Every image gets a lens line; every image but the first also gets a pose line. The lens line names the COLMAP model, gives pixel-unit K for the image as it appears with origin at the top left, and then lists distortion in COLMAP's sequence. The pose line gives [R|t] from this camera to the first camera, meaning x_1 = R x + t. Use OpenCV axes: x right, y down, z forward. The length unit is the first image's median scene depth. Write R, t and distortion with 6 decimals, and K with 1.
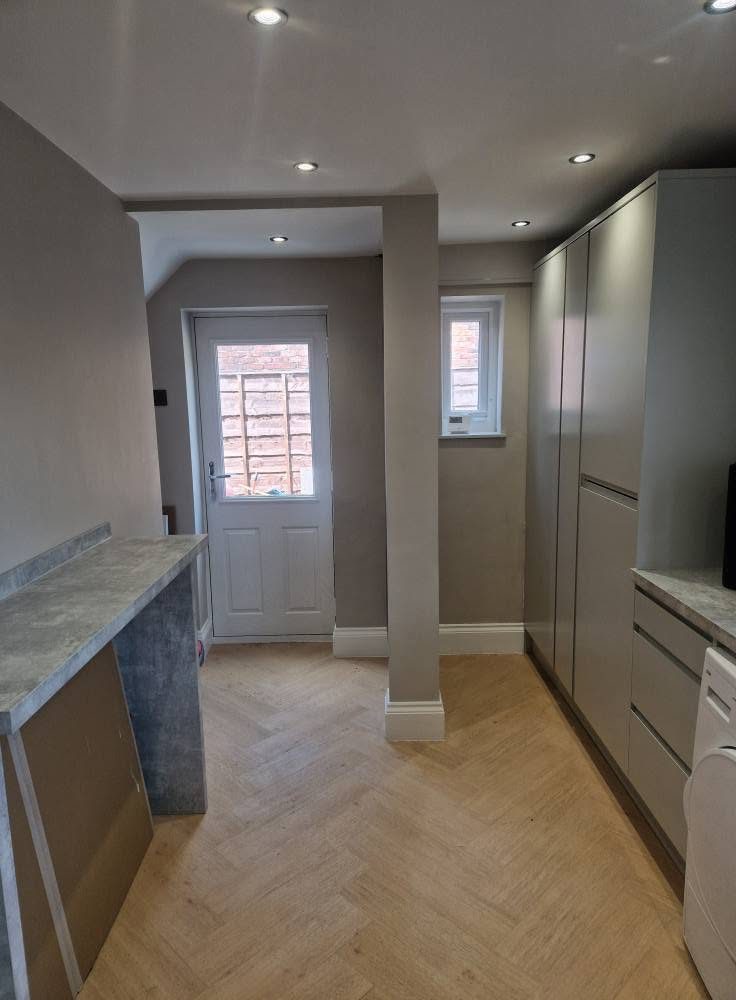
lens RADIAL K [[660.5, 0, 366.1], [0, 660.5, 508.5], [0, 0, 1]] dist [0.051799, -0.000045]
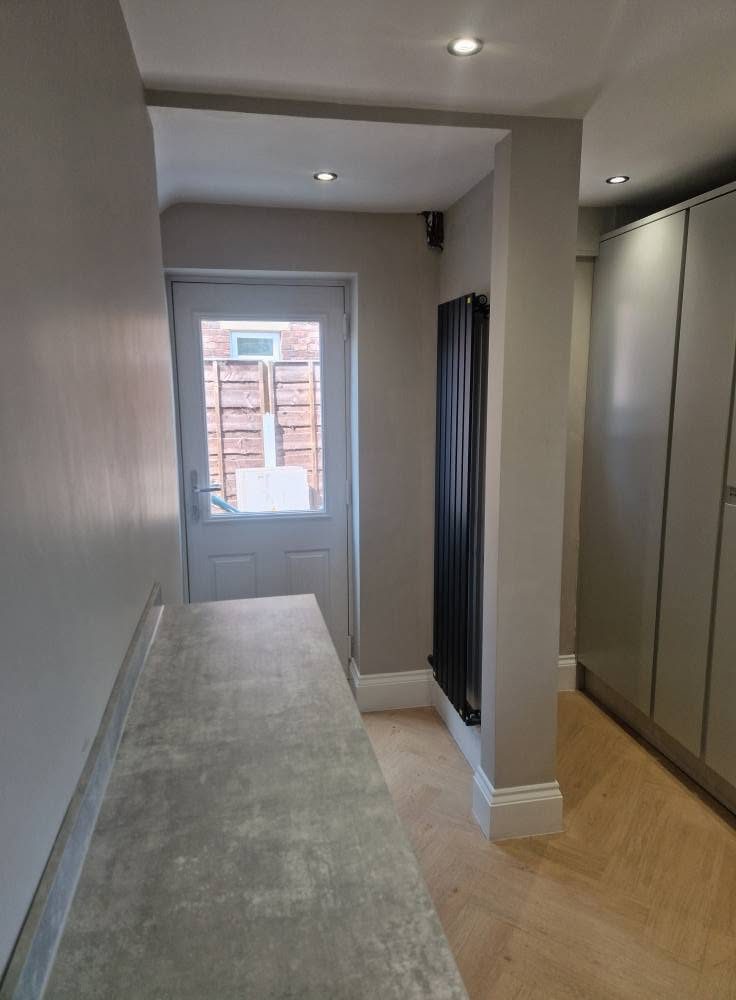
lens RADIAL K [[657.3, 0, 368.0], [0, 657.3, 500.0], [0, 0, 1]] dist [0.100246, -0.090499]
pose [[0.980180, -0.020350, 0.197061, -0.247002], [0.020627, 0.999787, 0.000648, -0.043652], [-0.197033, 0.003430, 0.980391, 0.268896]]
